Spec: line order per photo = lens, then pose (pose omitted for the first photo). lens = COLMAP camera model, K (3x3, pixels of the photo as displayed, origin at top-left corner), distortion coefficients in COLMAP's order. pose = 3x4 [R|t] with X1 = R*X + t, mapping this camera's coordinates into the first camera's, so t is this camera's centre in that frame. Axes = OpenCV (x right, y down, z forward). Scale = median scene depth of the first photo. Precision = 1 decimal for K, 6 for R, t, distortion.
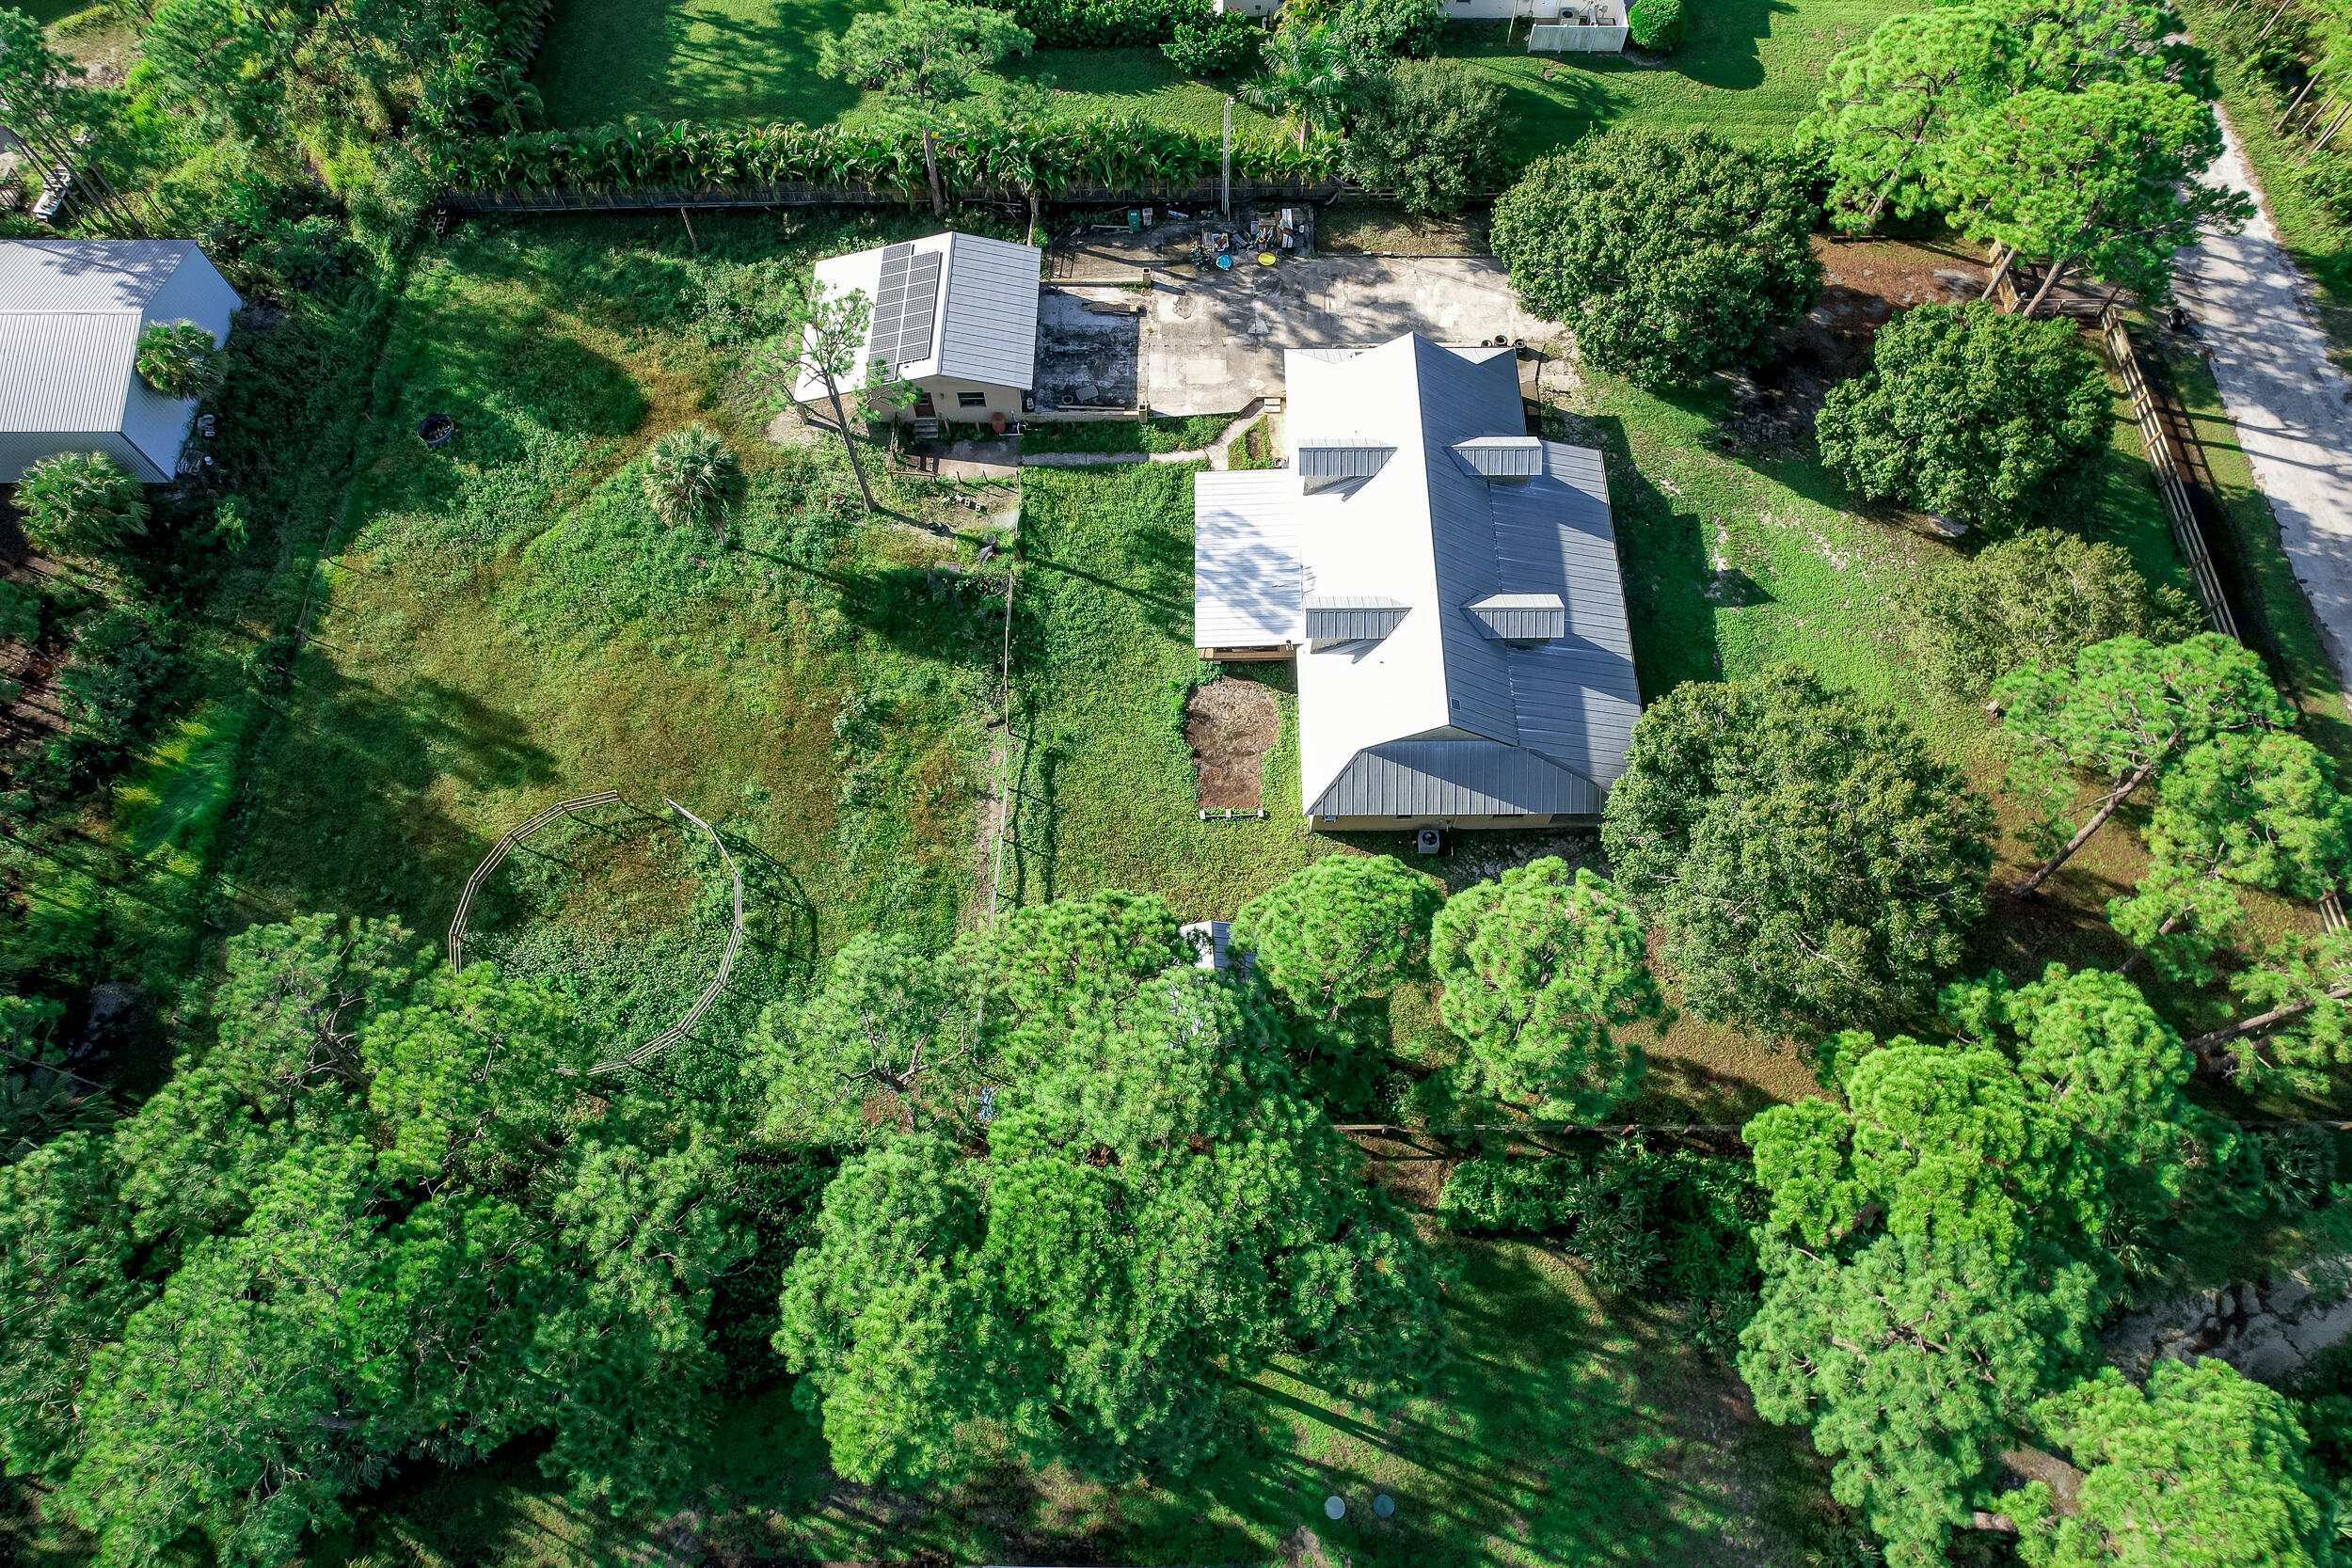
lens RADIAL K [[1540.7, 0, 1172.8], [0, 1540.7, 654.4], [0, 0, 1]] dist [-0.088810, 0.075484]
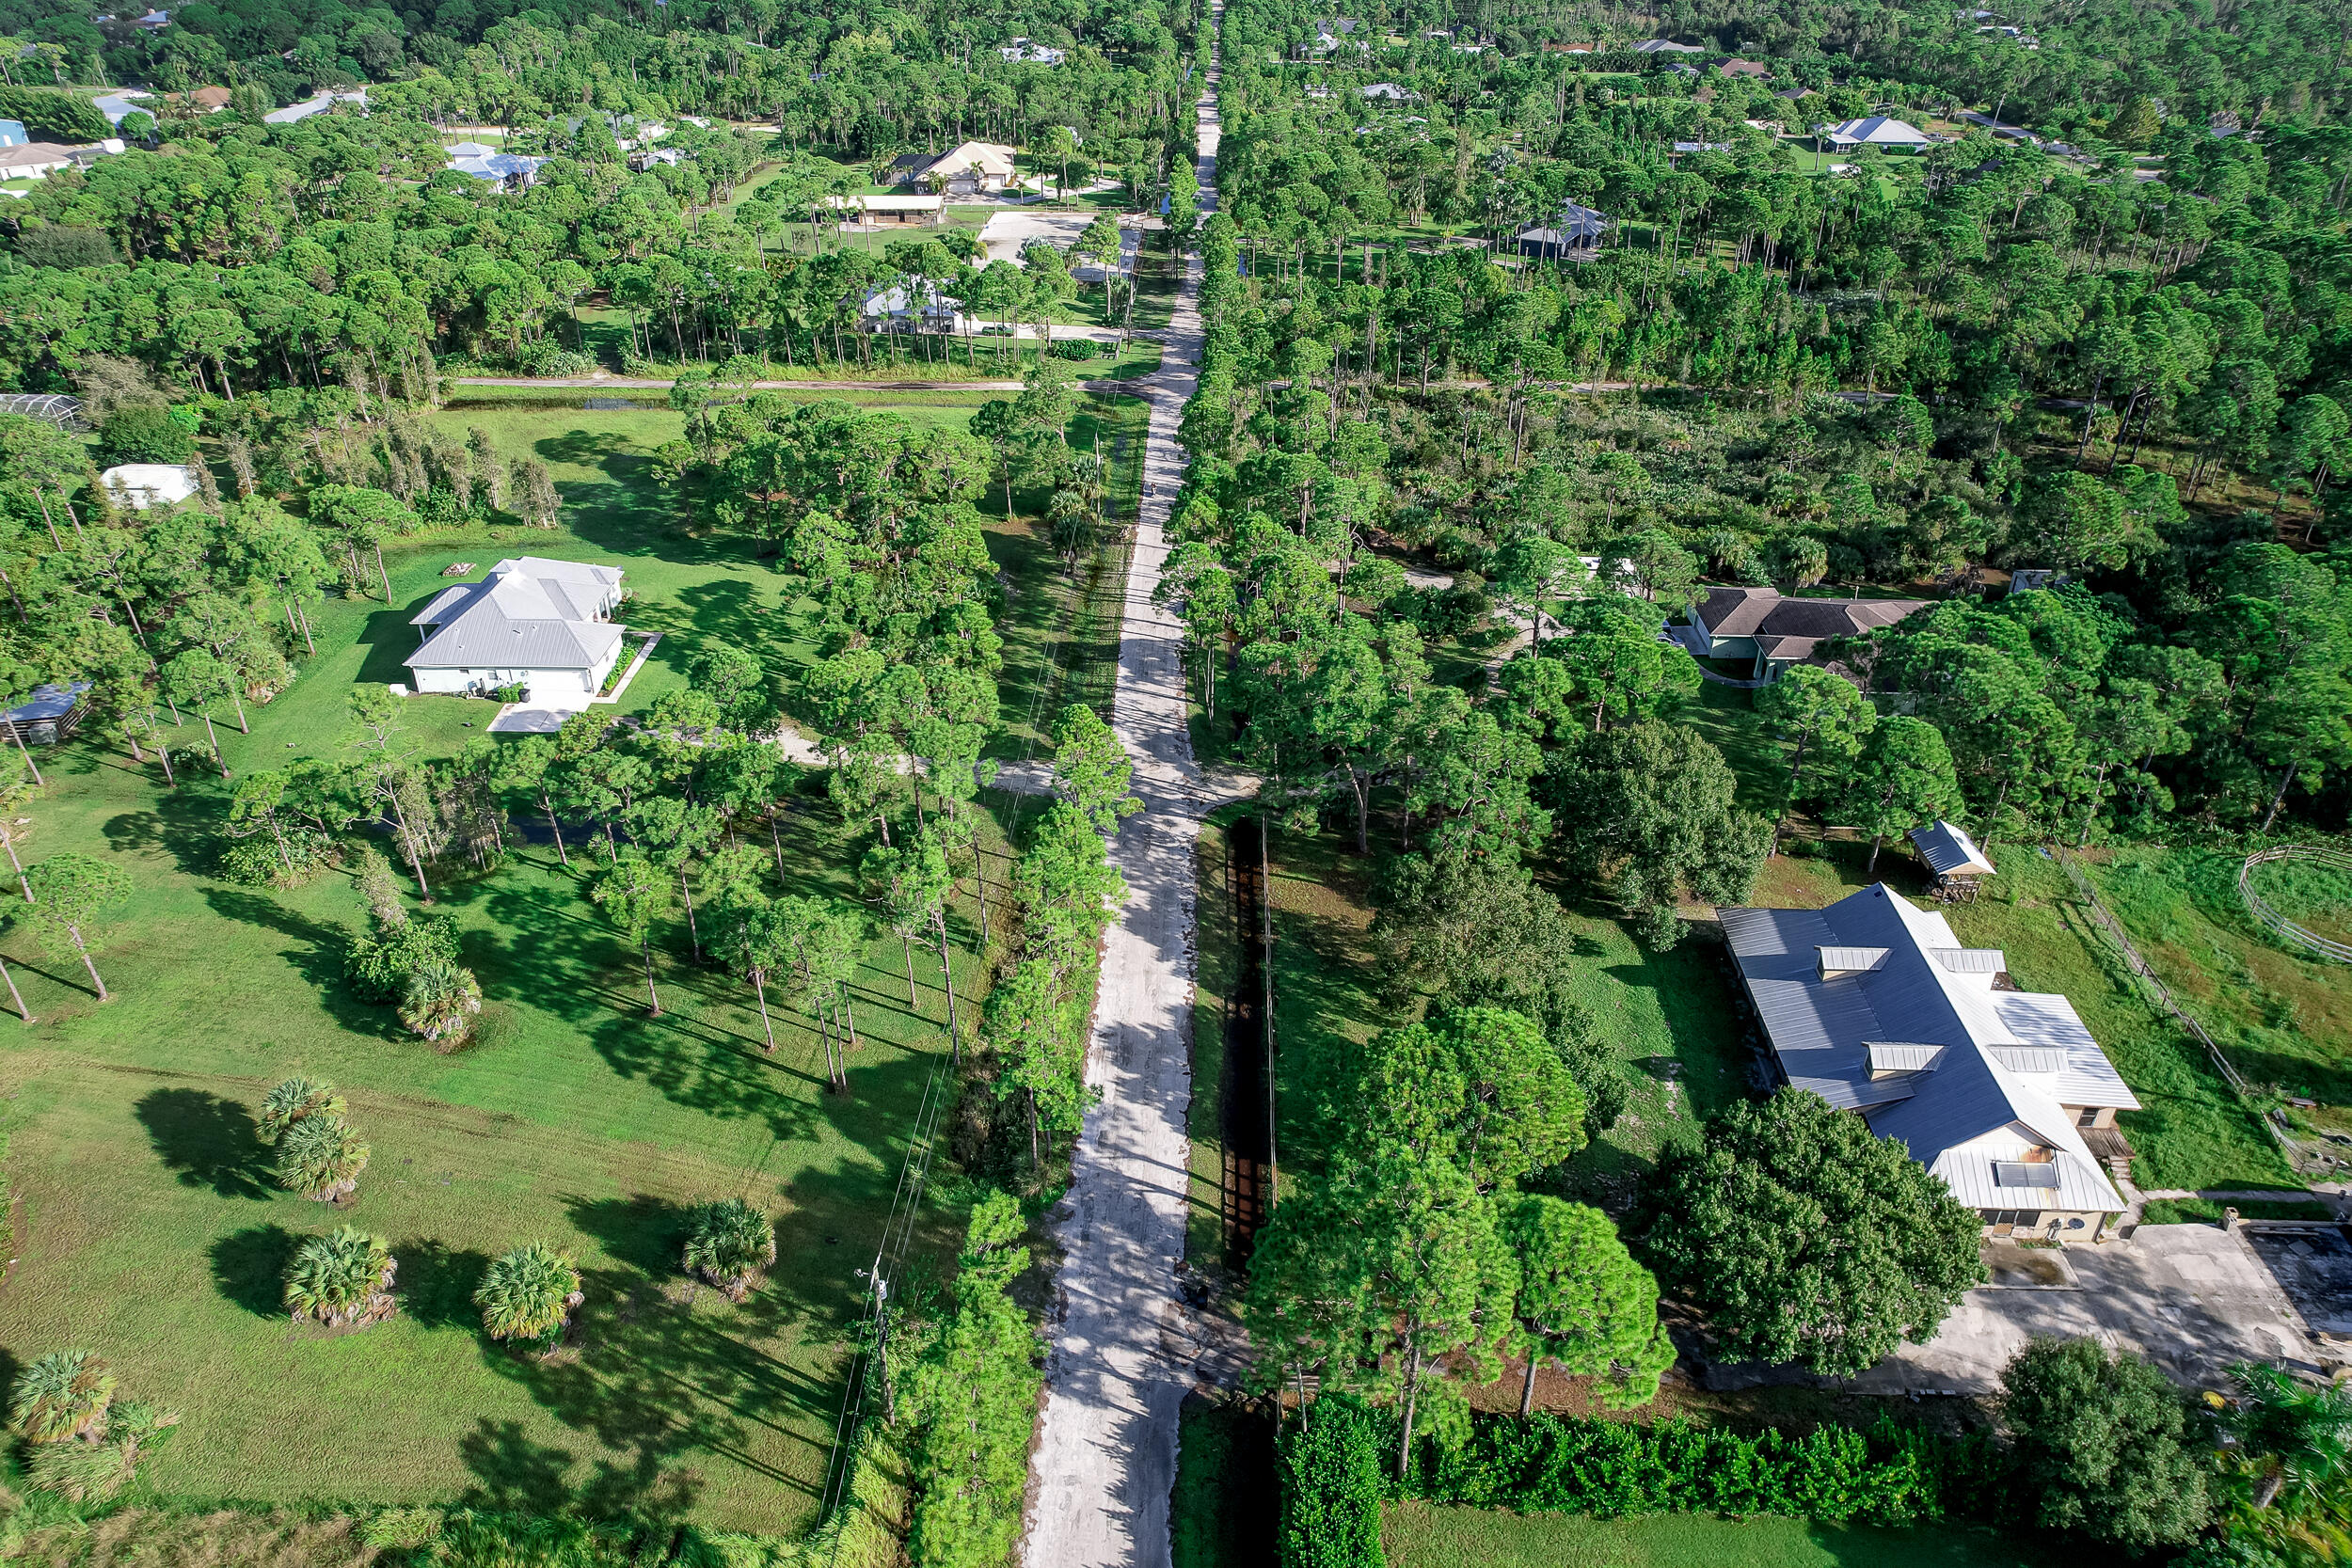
lens RADIAL K [[1428.8, 0, 1176.0], [0, 1428.8, 784.0], [0, 0, 1]] dist [-0.000883, -0.002361]
pose [[-0.999432, -0.008331, 0.032659, 0.697814], [0.033282, -0.090932, 0.995301, -1.164789], [-0.005322, 0.995822, 0.091157, 0.626869]]
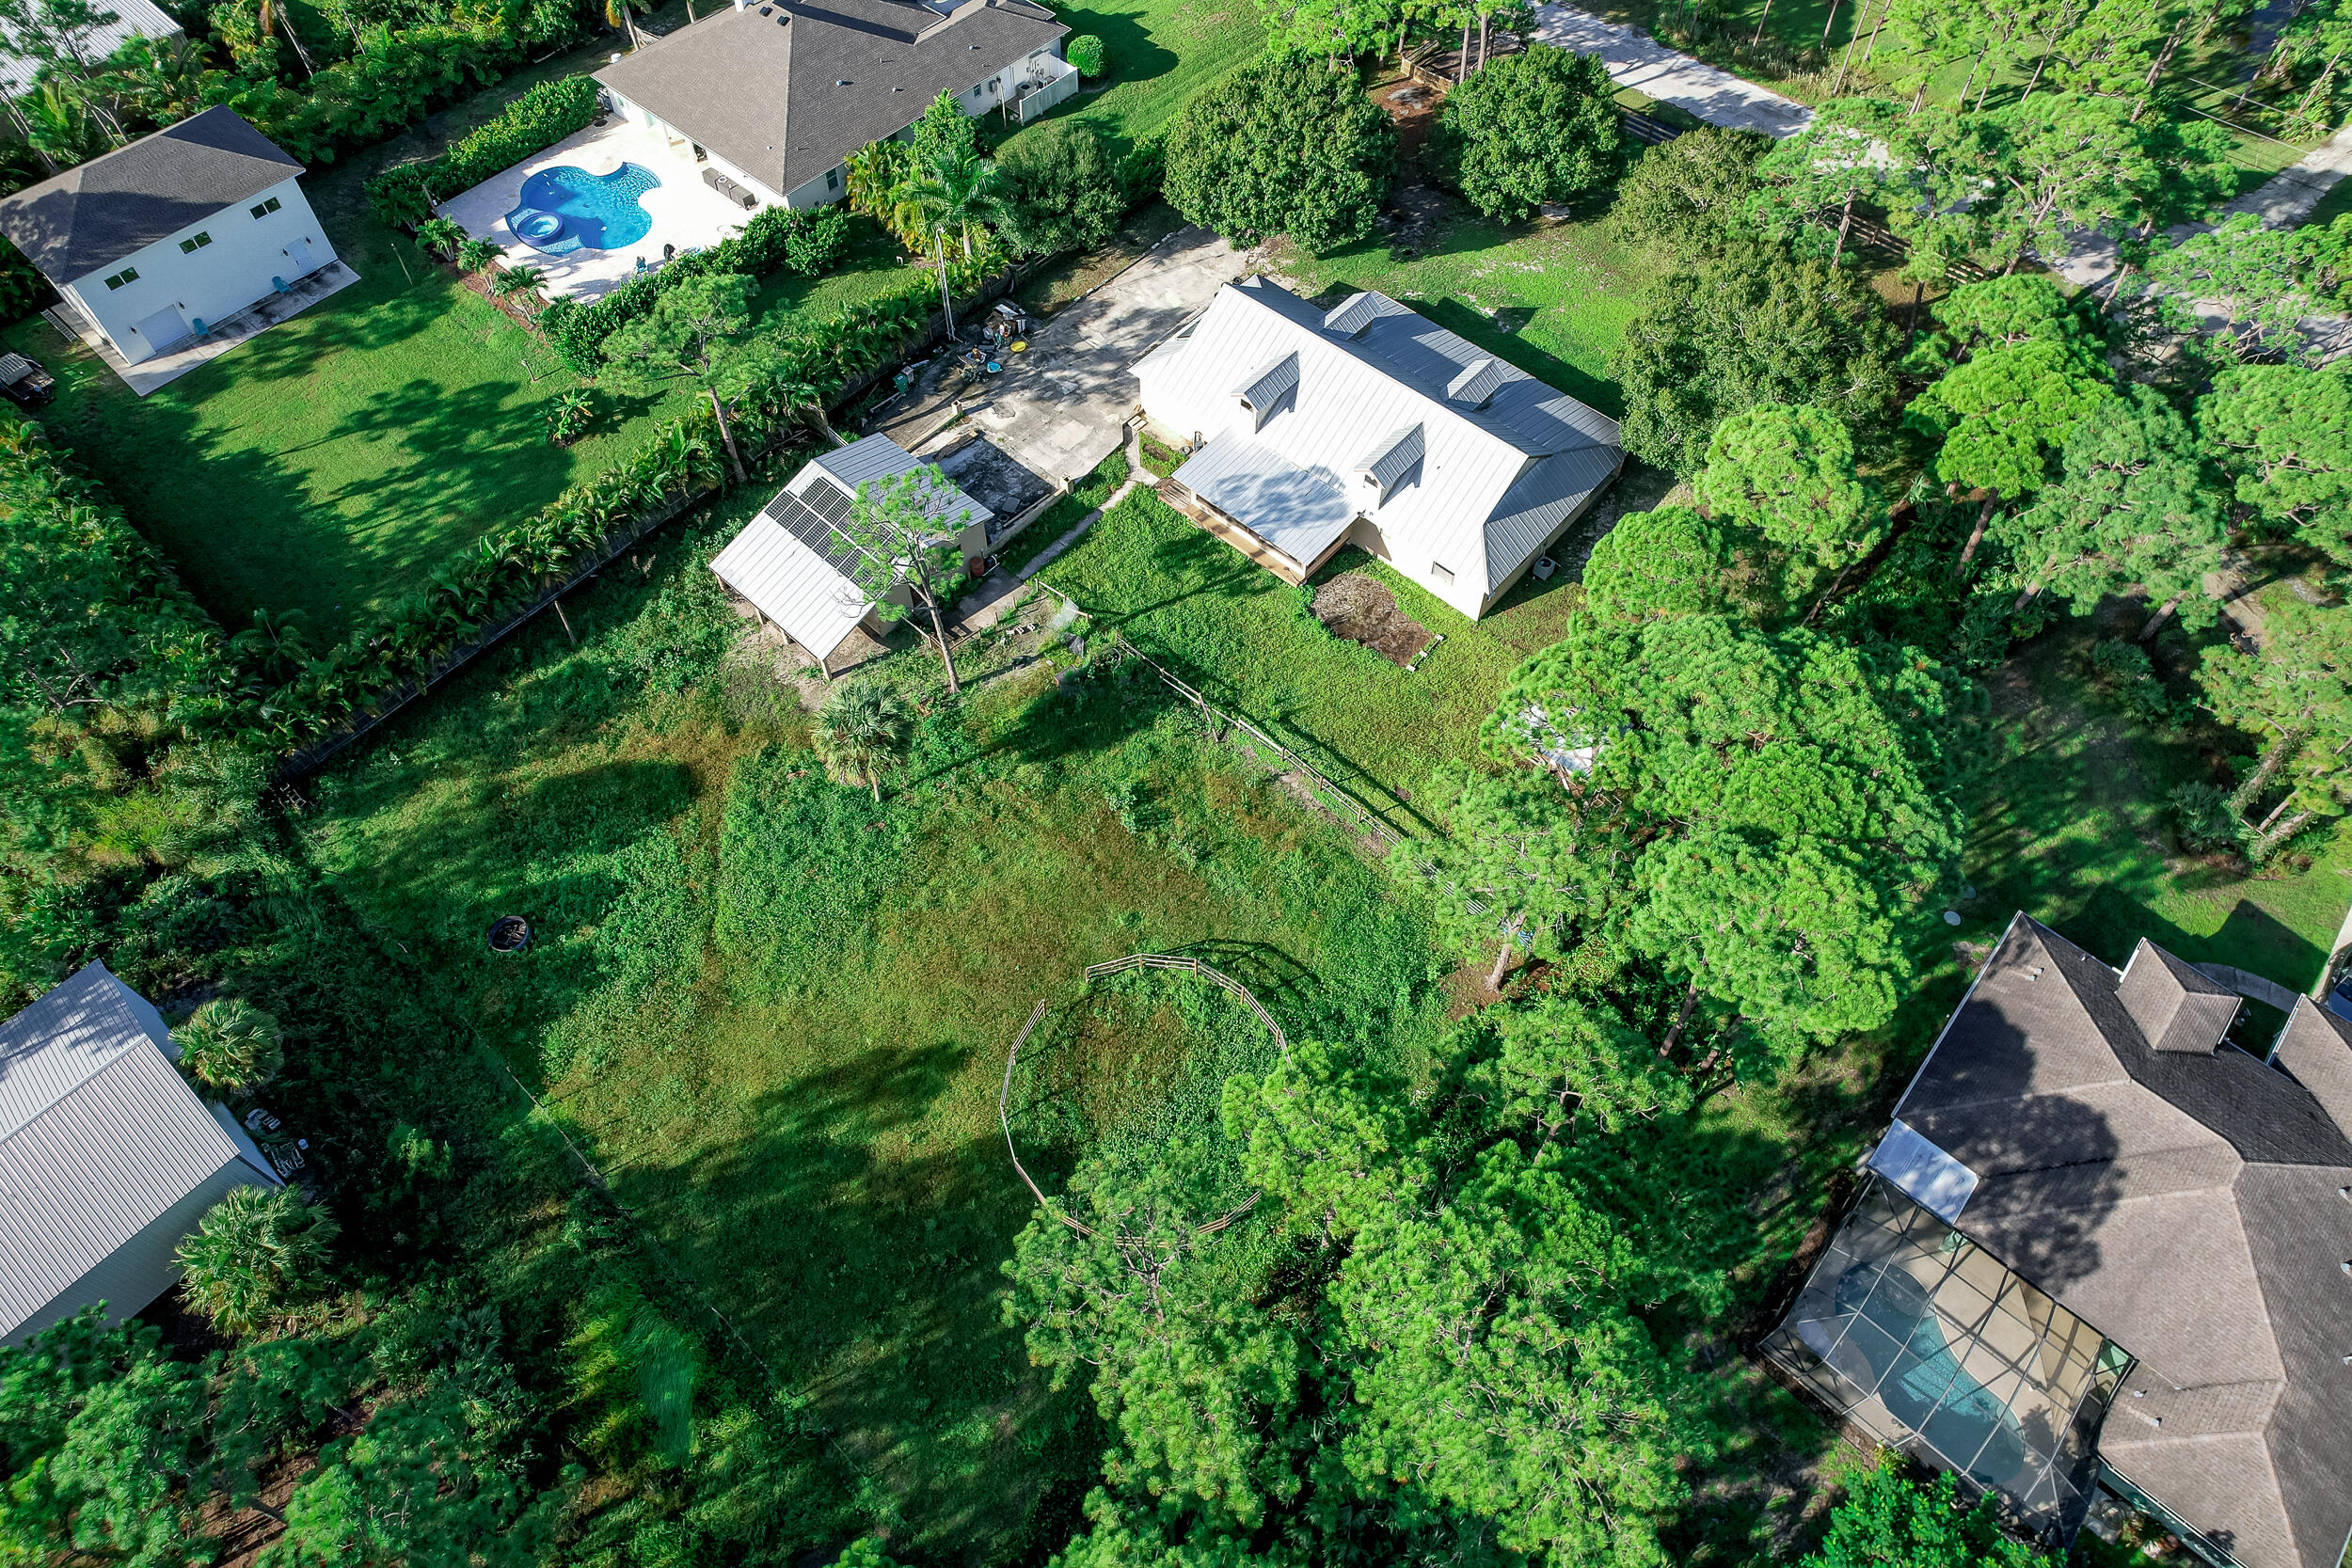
lens RADIAL K [[1540.7, 0, 1172.8], [0, 1540.7, 654.4], [0, 0, 1]] dist [-0.088810, 0.075484]
pose [[0.668225, -0.587633, 0.456249, -0.554205], [0.654737, 0.755719, 0.014408, -0.033022], [-0.353262, 0.289095, 0.889736, 0.030181]]
